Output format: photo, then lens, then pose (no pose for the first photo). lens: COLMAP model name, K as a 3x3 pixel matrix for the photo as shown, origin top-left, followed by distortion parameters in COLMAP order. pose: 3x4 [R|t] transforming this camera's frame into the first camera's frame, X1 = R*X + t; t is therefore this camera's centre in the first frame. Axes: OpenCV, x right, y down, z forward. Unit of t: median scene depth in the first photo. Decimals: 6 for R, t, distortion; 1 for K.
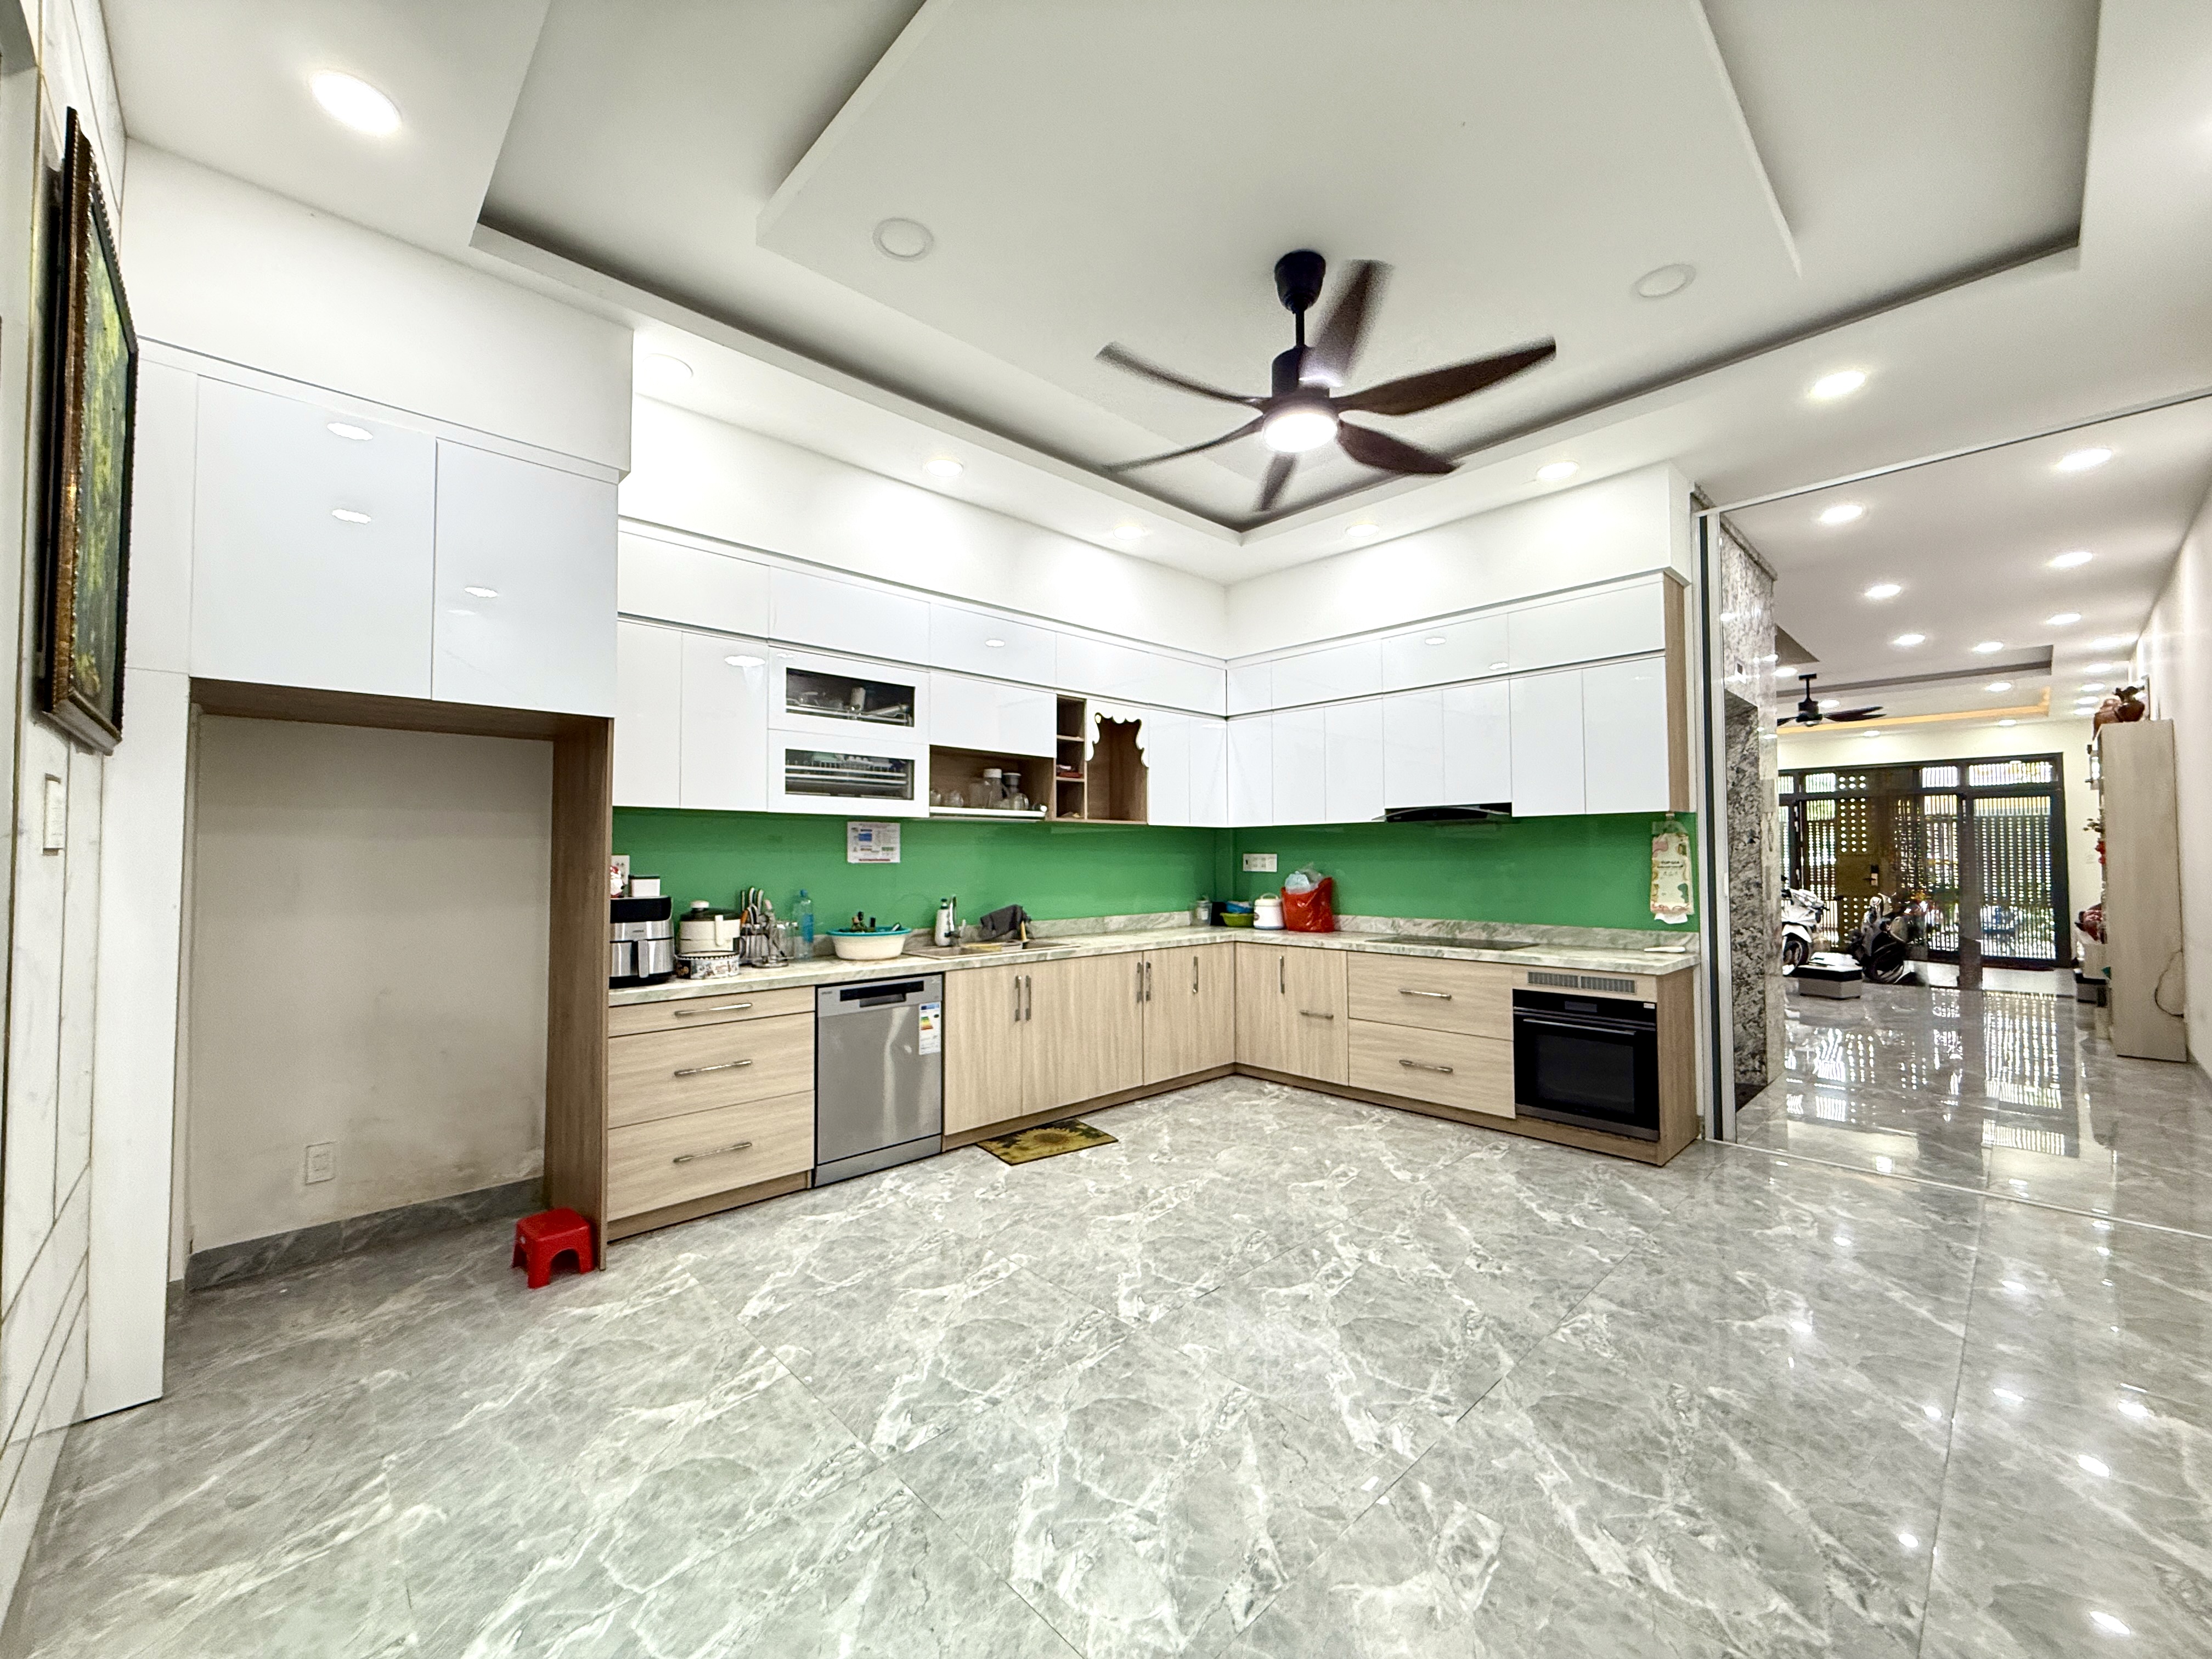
lens RADIAL K [[878.5, 0, 1098.6], [0, 878.5, 828.8], [0, 0, 1]] dist [0.000261, 0.000041]
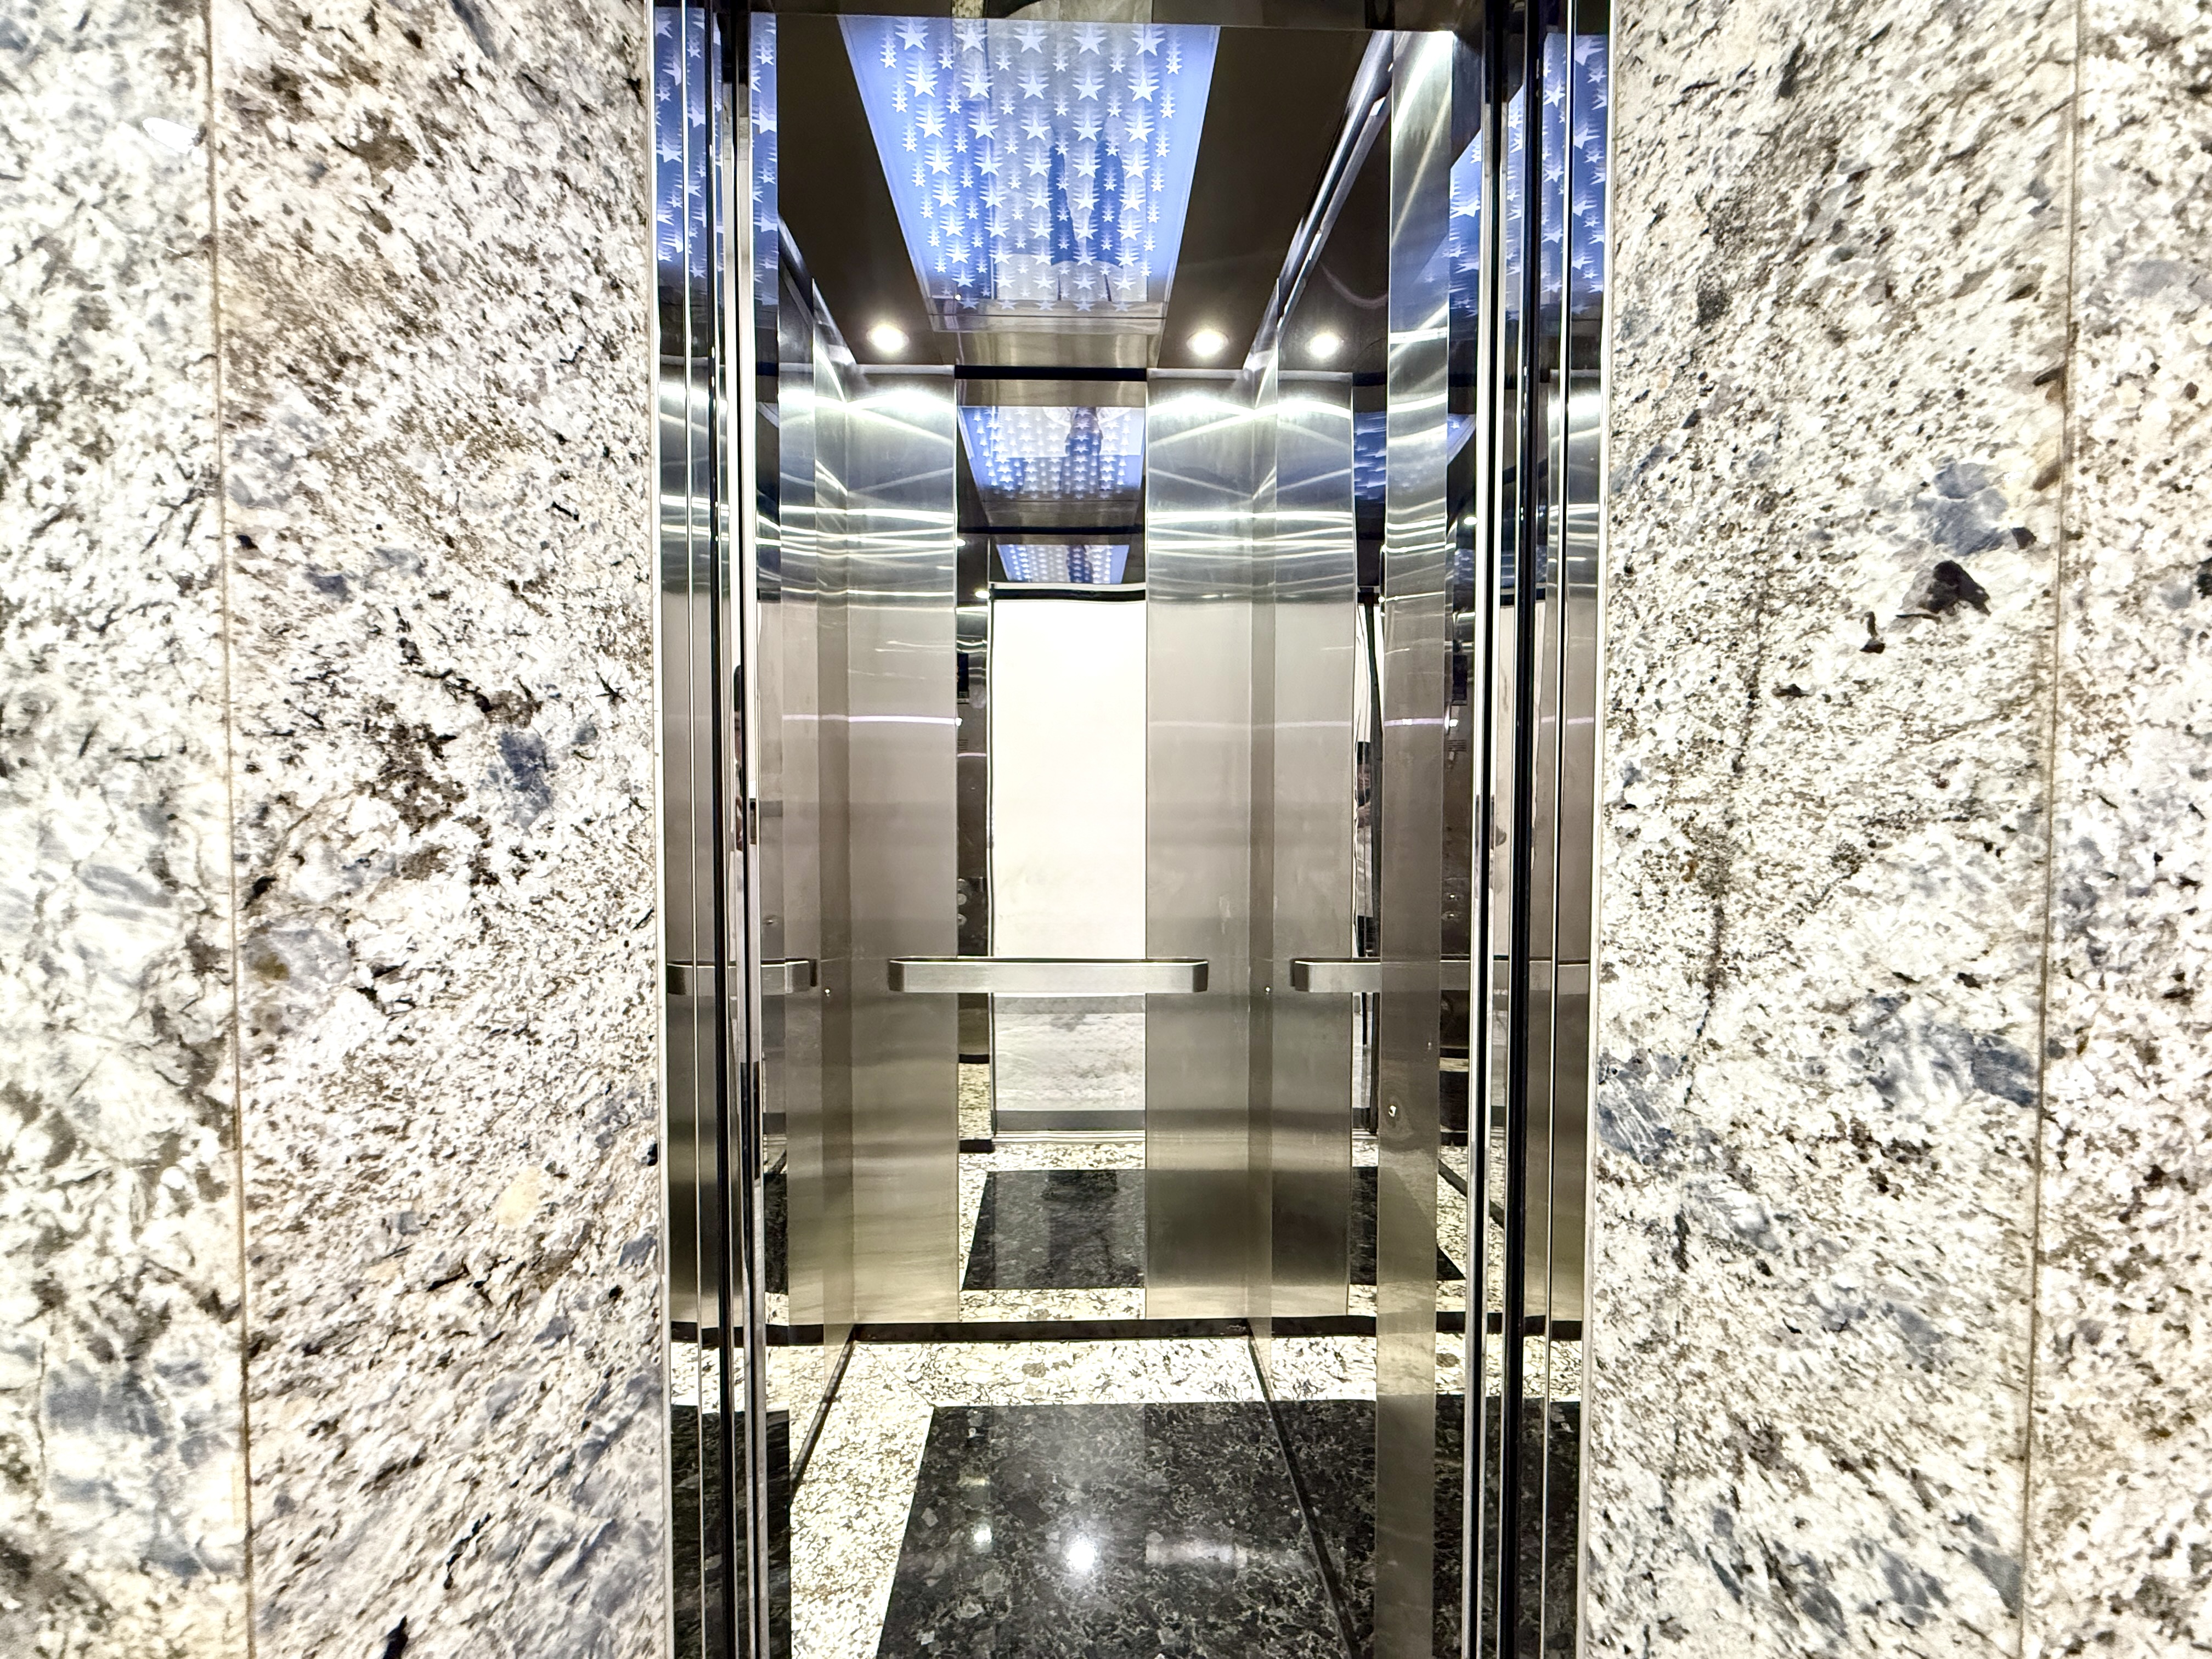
lens RADIAL K [[878.5, 0, 1098.9], [0, 878.5, 828.3], [0, 0, 1]] dist [0.000261, 0.000041]
pose [[0.747357, 0.023702, -0.664000, 0.914084], [0.018433, 0.998239, 0.056380, 0.040125], [0.664167, -0.054375, 0.745604, 1.074933]]
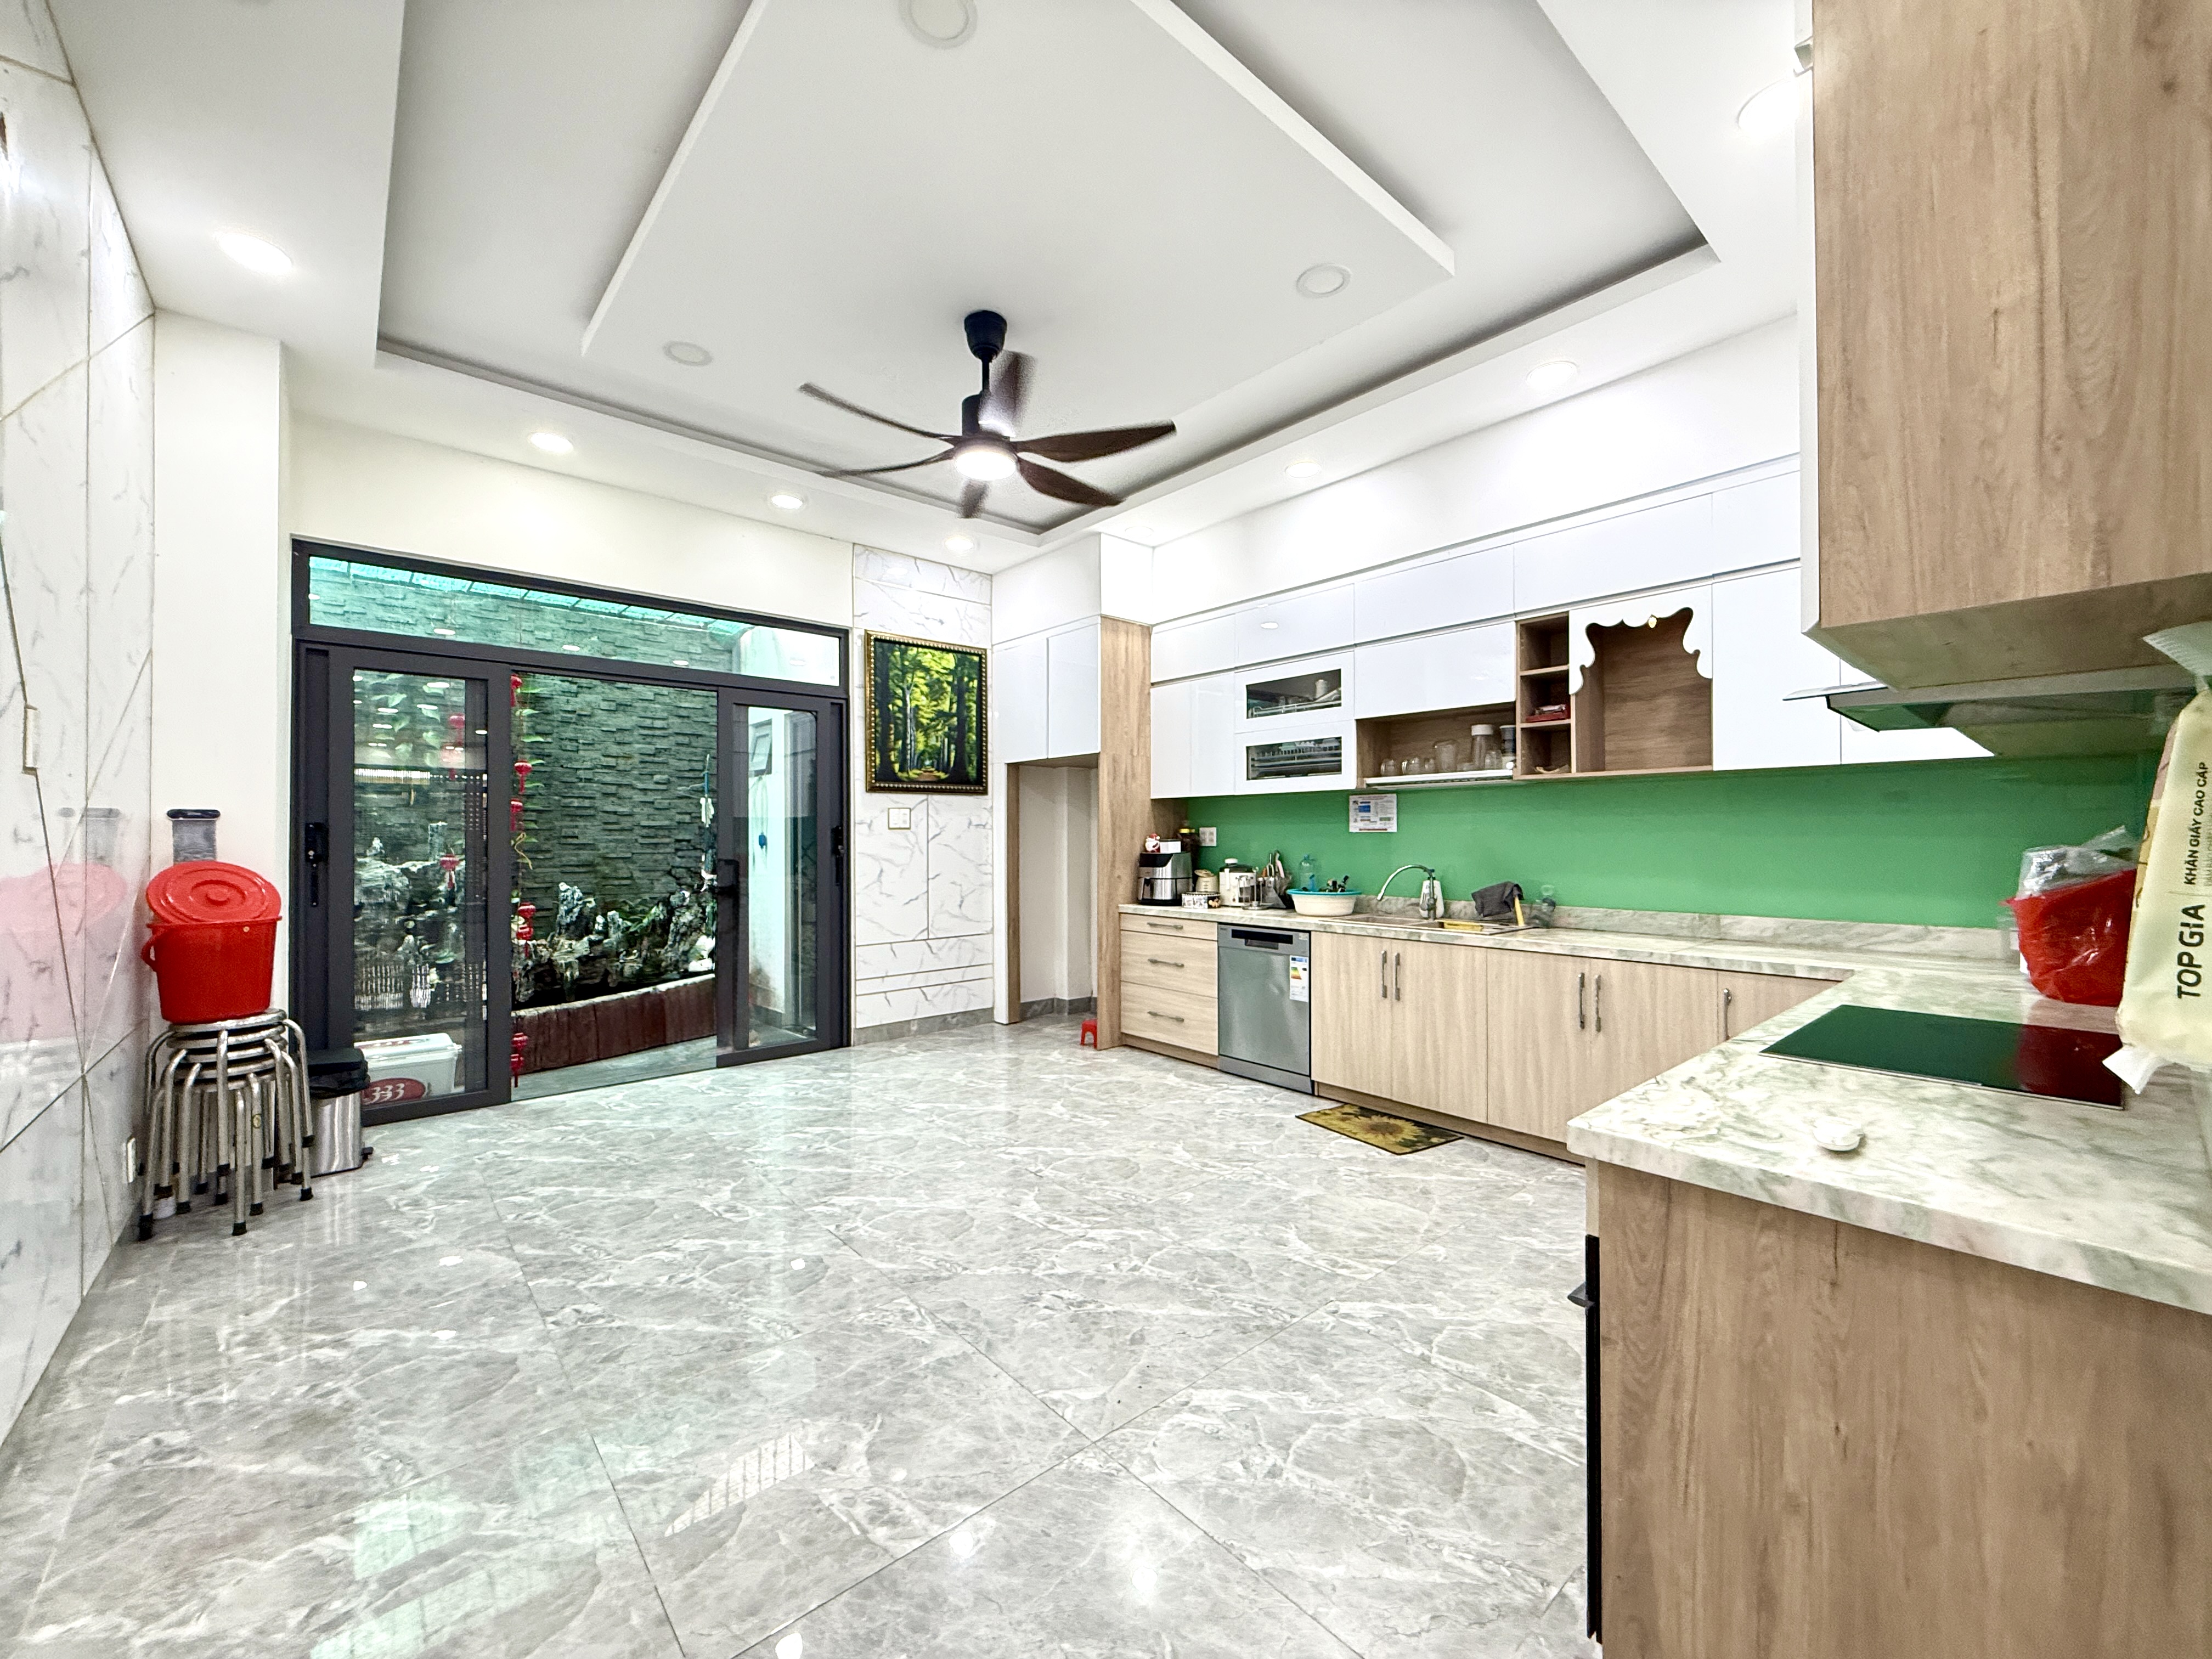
lens RADIAL K [[878.5, 0, 1102.8], [0, 878.5, 830.0], [0, 0, 1]] dist [0.000261, 0.000041]
pose [[-0.039502, -0.005822, -0.999203, 0.880604], [0.035670, 0.999337, -0.007233, 0.033640], [0.998583, -0.035928, -0.039269, 0.746278]]
